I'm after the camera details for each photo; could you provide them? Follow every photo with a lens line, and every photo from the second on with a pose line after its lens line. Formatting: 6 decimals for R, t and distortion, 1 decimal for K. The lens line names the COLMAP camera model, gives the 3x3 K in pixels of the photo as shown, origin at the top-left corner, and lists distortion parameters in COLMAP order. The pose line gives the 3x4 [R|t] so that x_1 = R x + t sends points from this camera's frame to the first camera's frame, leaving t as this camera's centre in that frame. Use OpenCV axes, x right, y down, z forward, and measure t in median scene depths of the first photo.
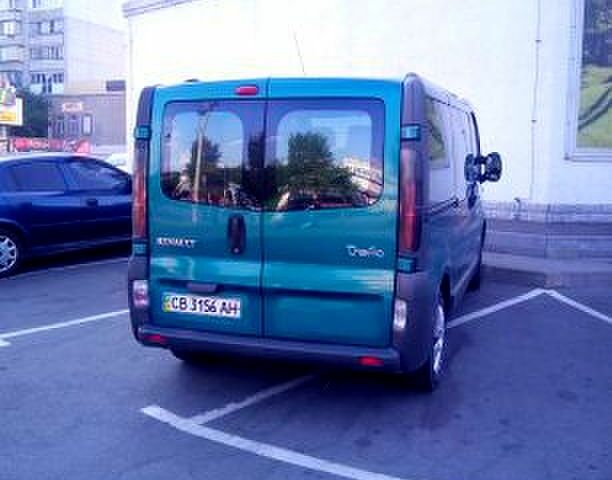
lens RADIAL K [[703.7, 0, 306.0], [0, 703.7, 240.0], [0, 0, 1]] dist [0.218464, -0.597124]
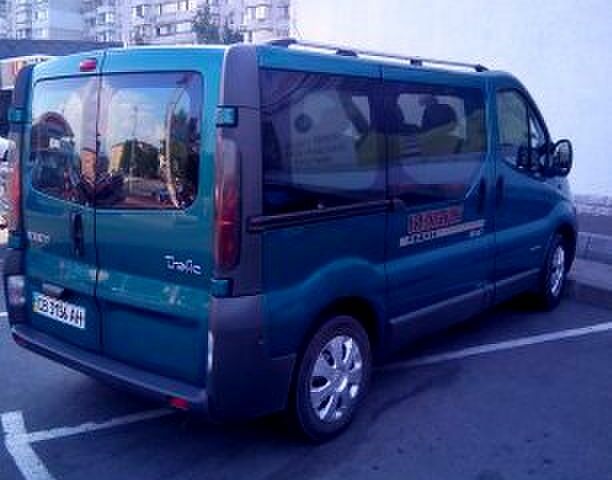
lens RADIAL K [[703.7, 0, 306.0], [0, 703.7, 240.0], [0, 0, 1]] dist [0.218464, -0.597124]
pose [[0.930733, 0.060865, -0.360598, 0.466389], [-0.049864, 0.997965, 0.039743, -0.047059], [0.362283, -0.019009, 0.931874, 0.281101]]
